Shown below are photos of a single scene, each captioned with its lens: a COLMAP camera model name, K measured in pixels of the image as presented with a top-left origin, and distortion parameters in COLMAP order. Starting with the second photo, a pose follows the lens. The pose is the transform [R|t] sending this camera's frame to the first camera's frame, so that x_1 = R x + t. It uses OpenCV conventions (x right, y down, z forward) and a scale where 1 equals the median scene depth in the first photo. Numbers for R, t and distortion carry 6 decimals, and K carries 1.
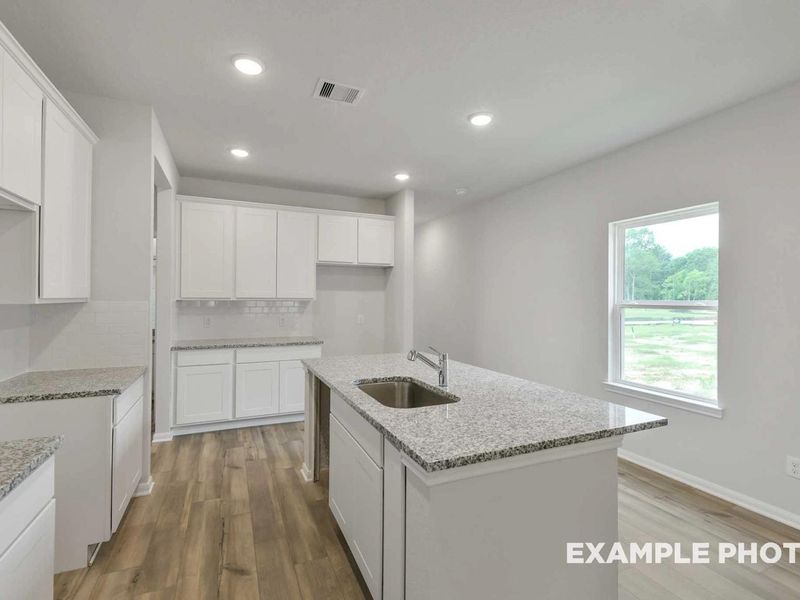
lens RADIAL K [[393.9, 0, 400.7], [0, 393.9, 296.1], [0, 0, 1]] dist [0.005099, 0.000364]
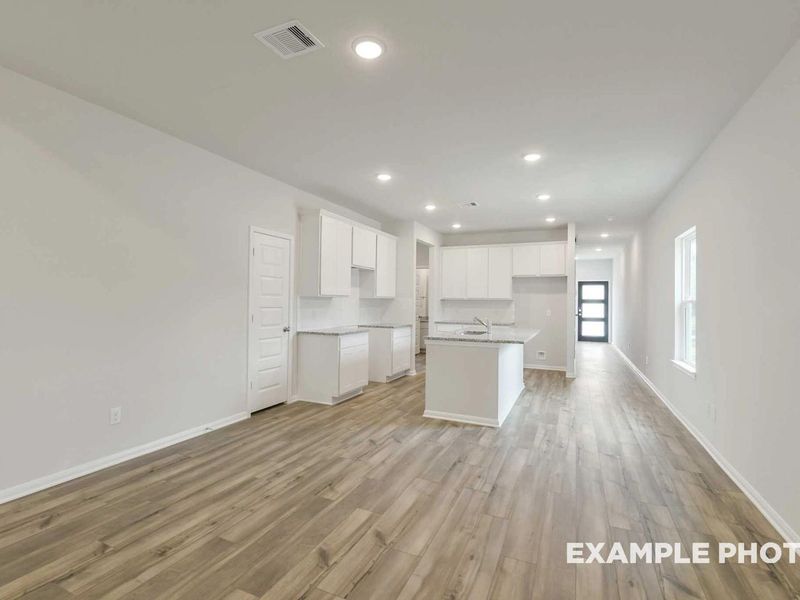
lens RADIAL K [[389.4, 0, 400.8], [0, 389.4, 297.0], [0, 0, 1]] dist [0.000049, -0.009158]
pose [[0.673853, -0.006165, -0.738840, 0.764965], [-0.002973, 0.999934, -0.011055, 0.022091], [0.738860, 0.009646, 0.673790, -0.482094]]
